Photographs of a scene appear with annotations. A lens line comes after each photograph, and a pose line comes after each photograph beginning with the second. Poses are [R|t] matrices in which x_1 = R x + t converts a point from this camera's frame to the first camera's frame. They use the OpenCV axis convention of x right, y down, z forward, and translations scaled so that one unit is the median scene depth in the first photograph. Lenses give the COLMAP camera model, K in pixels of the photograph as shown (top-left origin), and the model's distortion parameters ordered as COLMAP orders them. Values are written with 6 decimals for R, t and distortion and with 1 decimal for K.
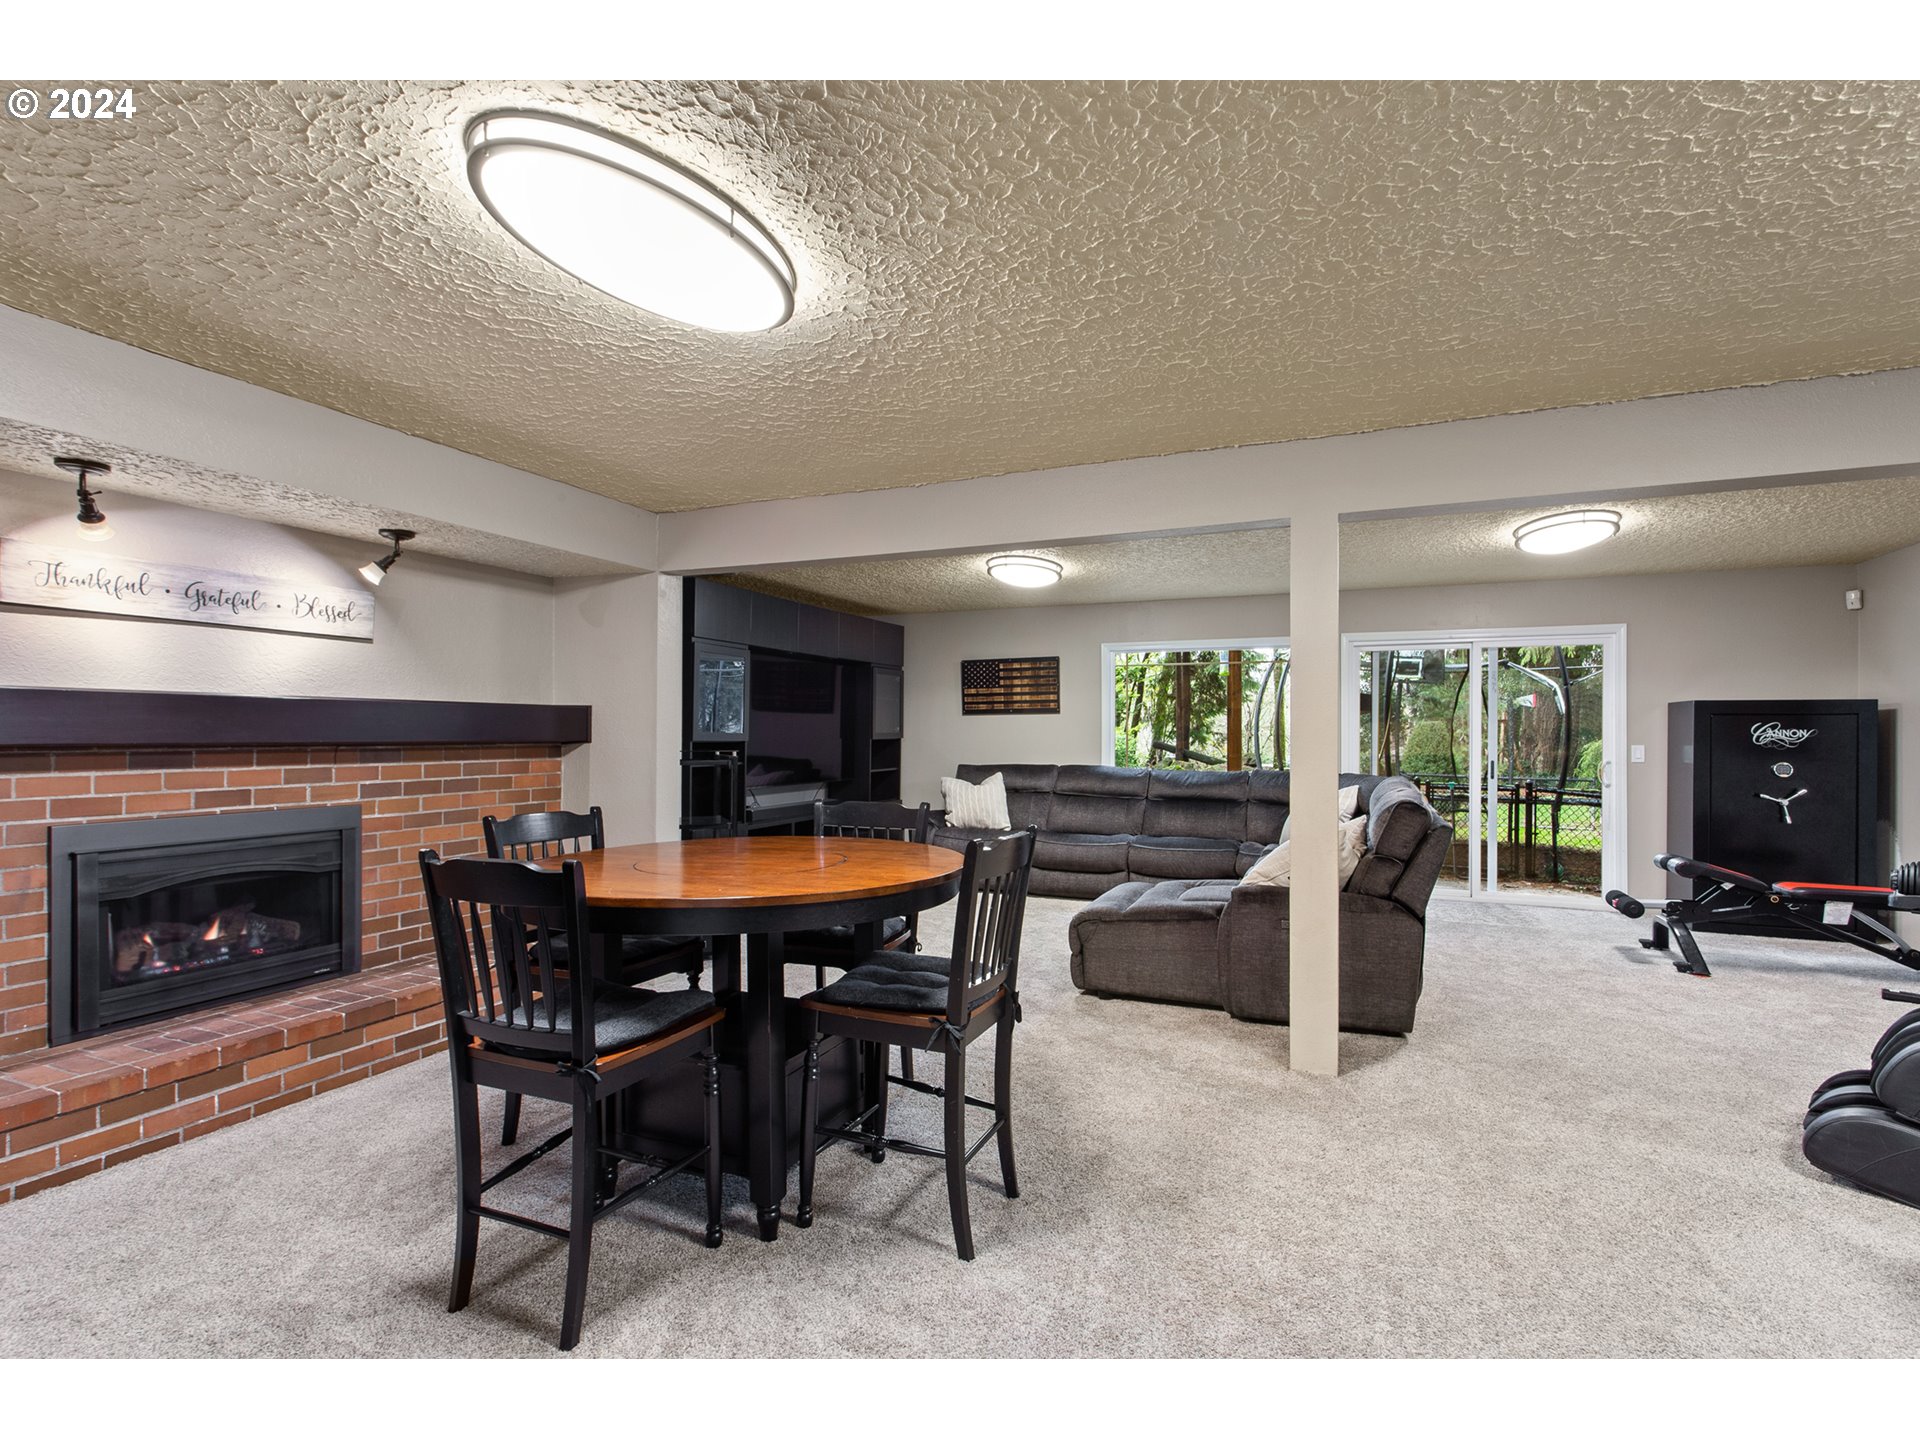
lens RADIAL K [[921.2, 0, 955.7], [0, 921.2, 726.0], [0, 0, 1]] dist [-0.006506, -0.000158]
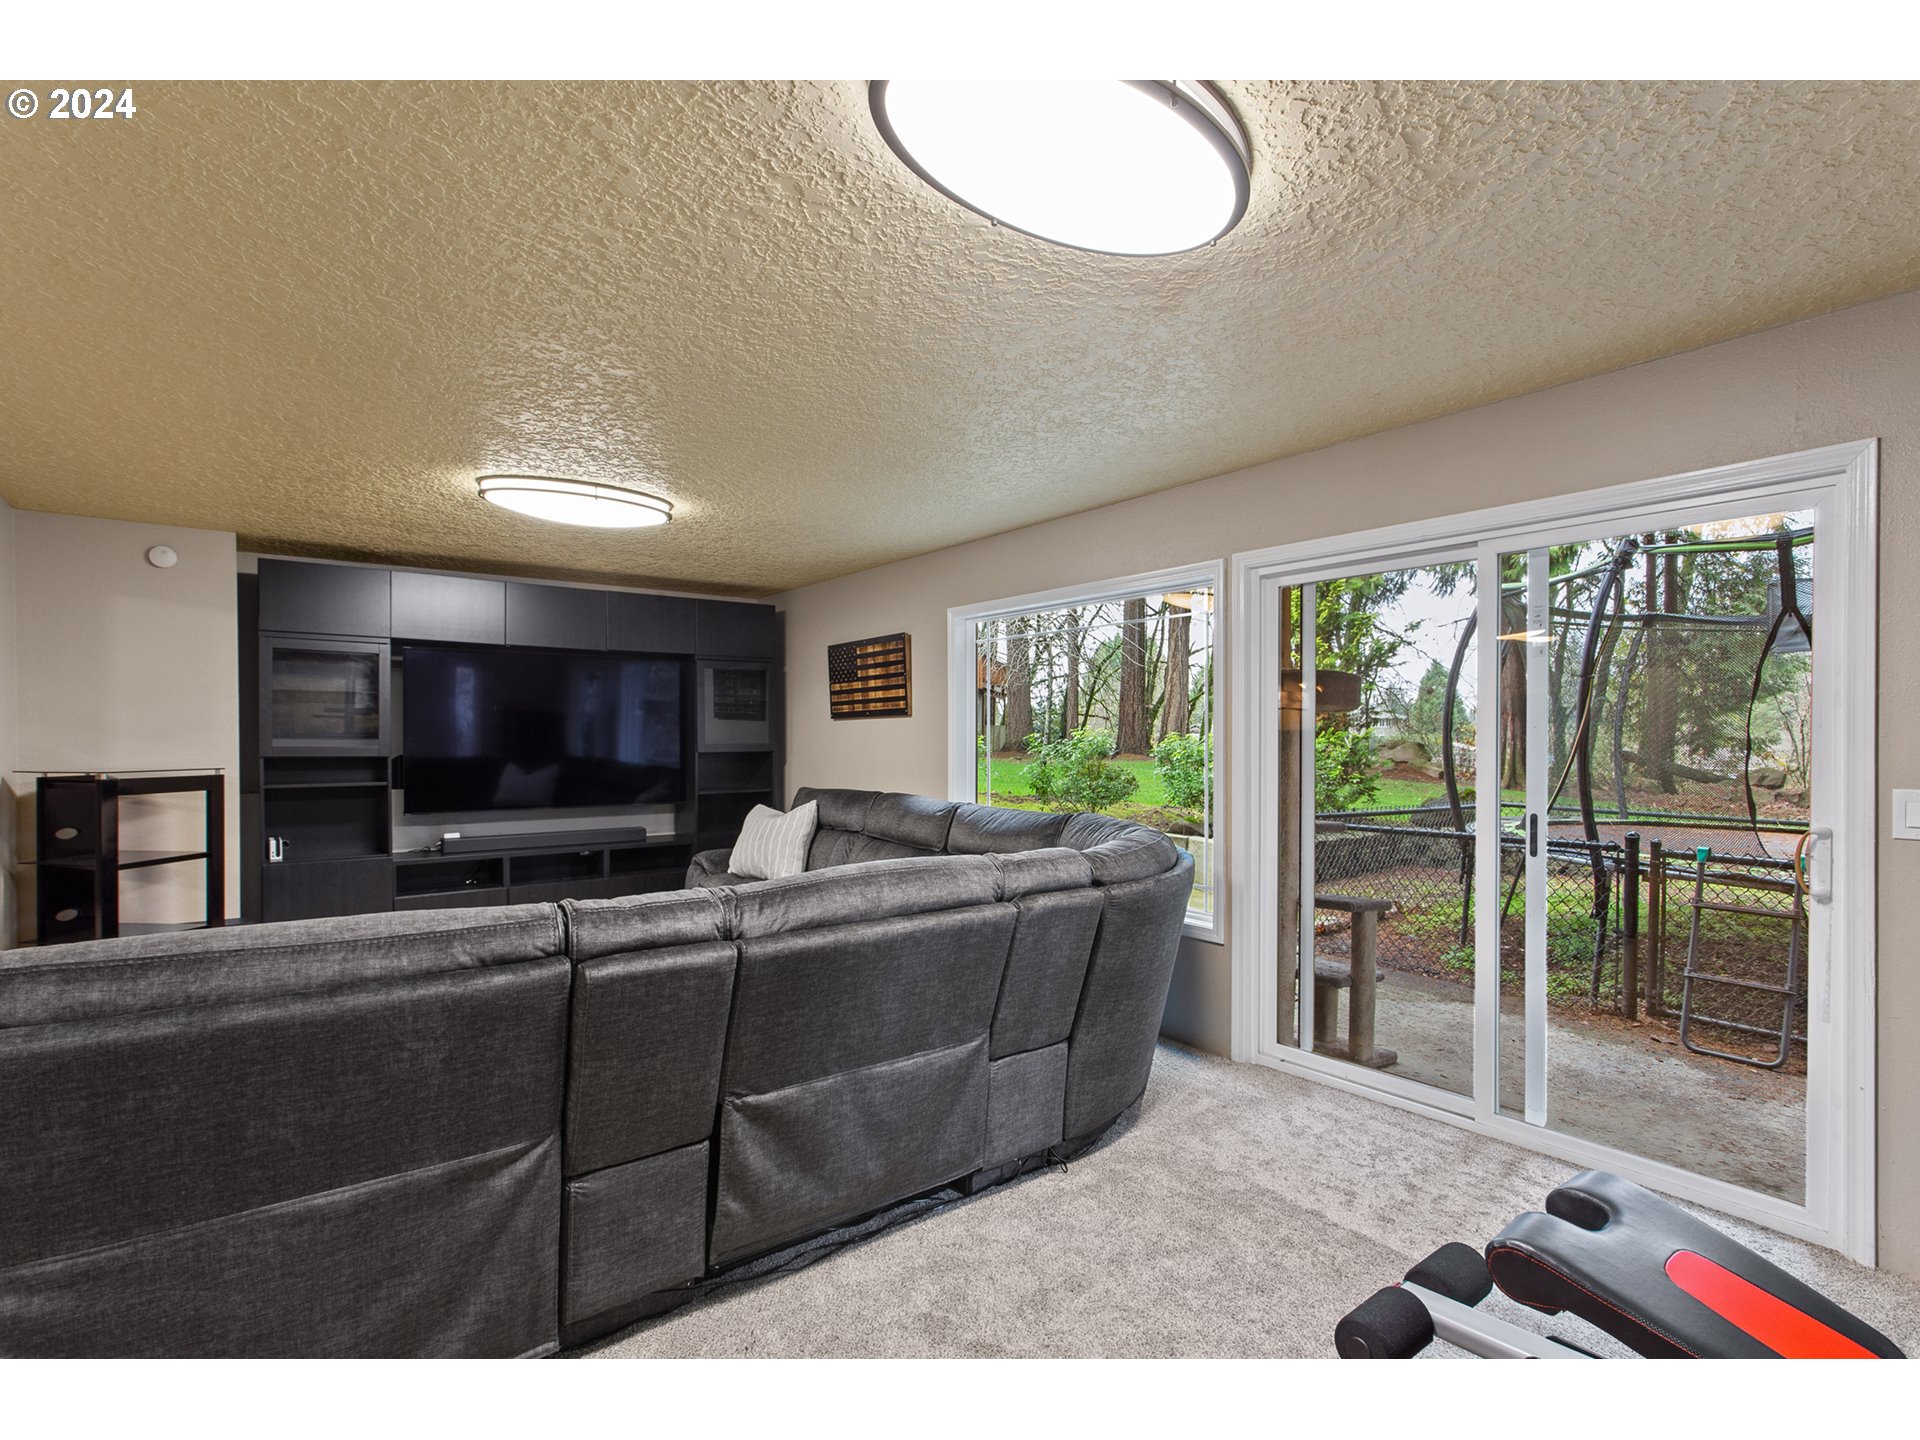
lens RADIAL K [[921.2, 0, 959.7], [0, 921.2, 733.8], [0, 0, 1]] dist [-0.006506, -0.000158]
pose [[0.865159, -0.004214, -0.501481, 0.485312], [0.005768, 0.999982, 0.001548, -0.001133], [0.501465, -0.004232, 0.865167, 0.422405]]
